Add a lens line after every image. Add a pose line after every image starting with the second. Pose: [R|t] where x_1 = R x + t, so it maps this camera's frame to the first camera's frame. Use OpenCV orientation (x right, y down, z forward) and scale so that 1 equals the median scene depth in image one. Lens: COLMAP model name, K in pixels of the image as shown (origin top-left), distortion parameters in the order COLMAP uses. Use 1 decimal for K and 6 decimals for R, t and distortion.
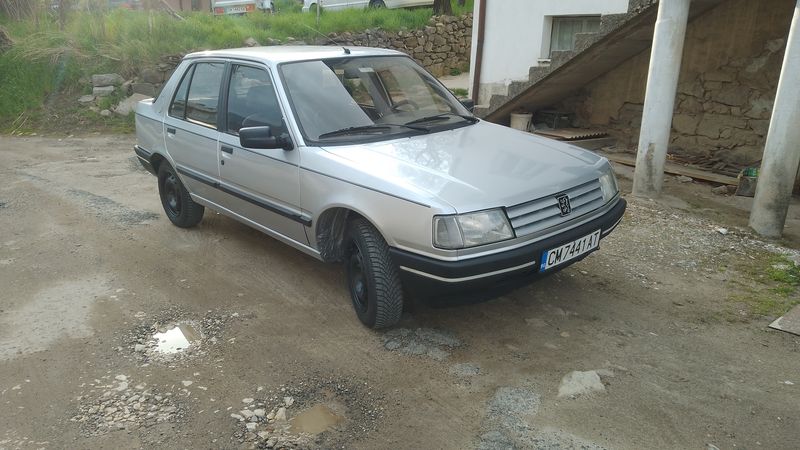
lens RADIAL K [[598.6, 0, 399.3], [0, 598.6, 225.7], [0, 0, 1]] dist [0.026085, -0.041912]
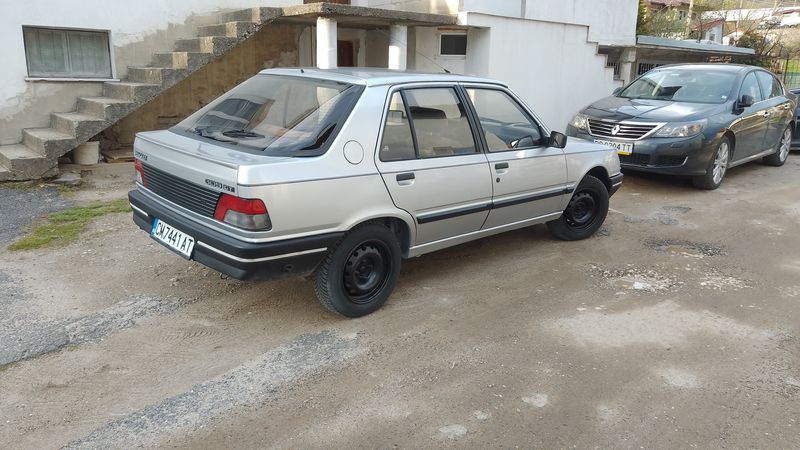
lens RADIAL K [[597.1, 0, 397.9], [0, 597.1, 223.5], [0, 0, 1]] dist [0.028714, -0.038518]
pose [[-0.028356, -0.254487, 0.966660, -1.316389], [0.273064, 0.928295, 0.252397, -0.346223], [-0.961578, 0.271117, 0.043169, 1.143981]]
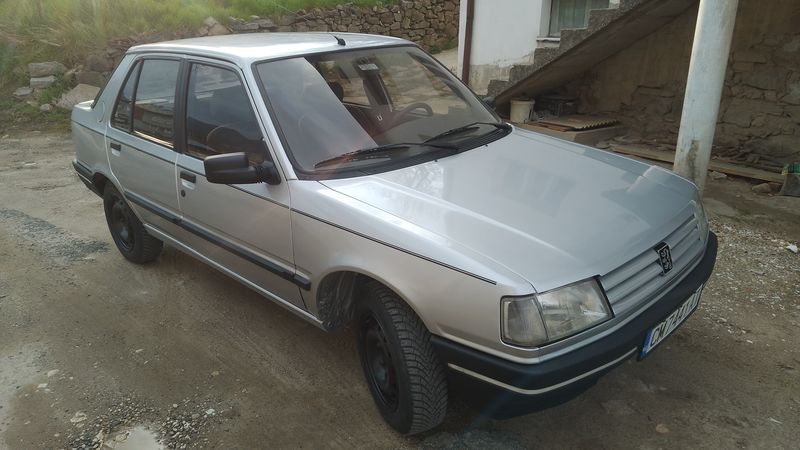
lens RADIAL K [[598.6, 0, 399.3], [0, 598.6, 225.7], [0, 0, 1]] dist [0.026085, -0.041912]
pose [[0.998153, -0.033536, 0.050648, -0.061091], [0.031425, 0.998626, 0.041931, -0.087864], [-0.051984, -0.040262, 0.997836, 0.224431]]
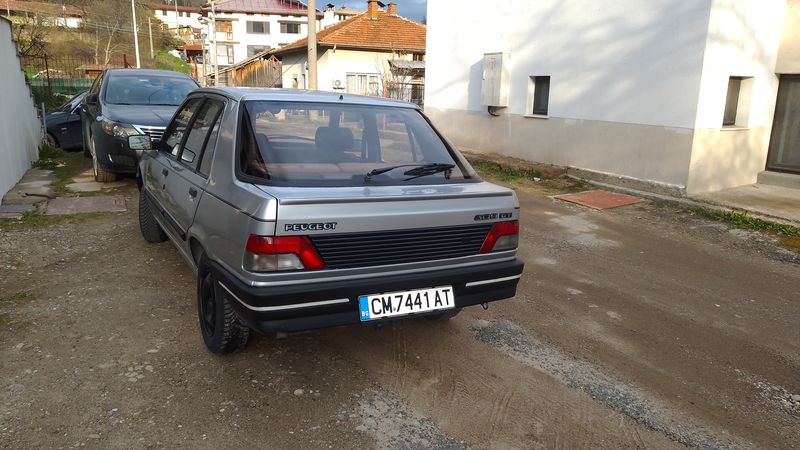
lens RADIAL K [[595.8, 0, 396.9], [0, 595.8, 221.6], [0, 0, 1]] dist [0.075051, -0.121978]
pose [[-0.973904, -0.081328, 0.211888, -0.600183], [0.034679, 0.869303, 0.493061, -0.642566], [-0.224294, 0.487542, -0.843798, 2.071262]]
